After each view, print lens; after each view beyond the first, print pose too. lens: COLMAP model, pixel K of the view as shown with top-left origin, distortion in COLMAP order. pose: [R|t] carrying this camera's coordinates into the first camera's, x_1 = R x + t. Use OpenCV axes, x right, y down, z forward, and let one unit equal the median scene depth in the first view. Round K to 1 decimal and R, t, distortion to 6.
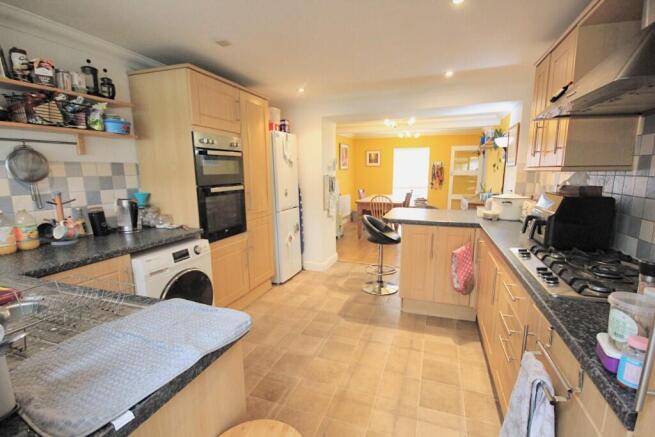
lens RADIAL K [[301.7, 0, 328.4], [0, 301.7, 219.8], [0, 0, 1]] dist [-0.001738, -0.000498]
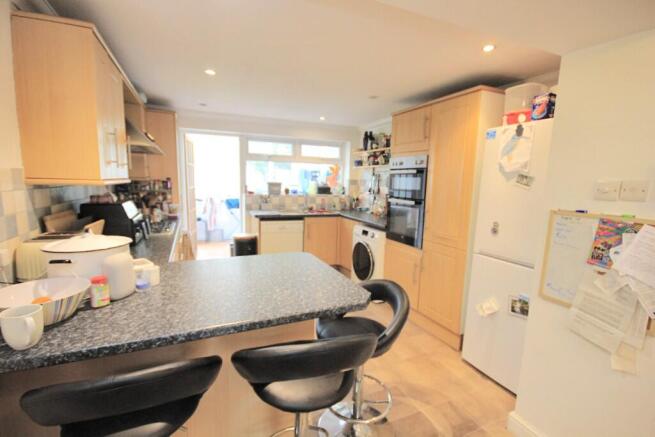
lens RADIAL K [[301.7, 0, 326.2], [0, 301.7, 221.4], [0, 0, 1]] dist [-0.001738, -0.000498]
pose [[-0.725686, 0.077946, -0.683597, 0.244840], [-0.135848, 0.957770, 0.253420, -0.101420], [0.674482, 0.276768, -0.684451, 0.578177]]
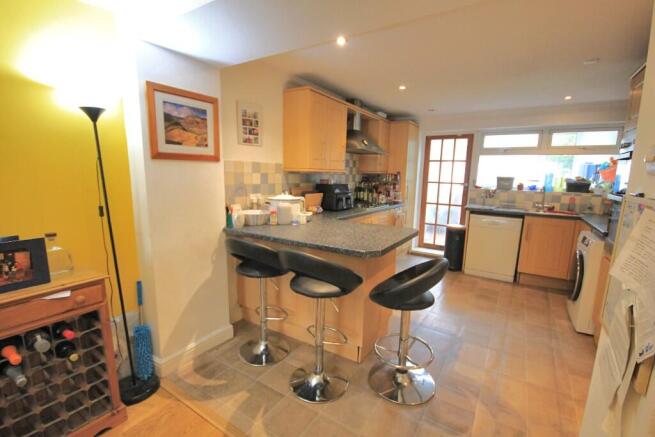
lens RADIAL K [[301.7, 0, 327.2], [0, 301.7, 219.8], [0, 0, 1]] dist [-0.001738, -0.000498]
pose [[-0.973492, -0.055078, 0.221992, 0.092046], [0.016227, 0.951496, 0.307232, -0.112343], [-0.228146, 0.302690, -0.925380, 0.703179]]
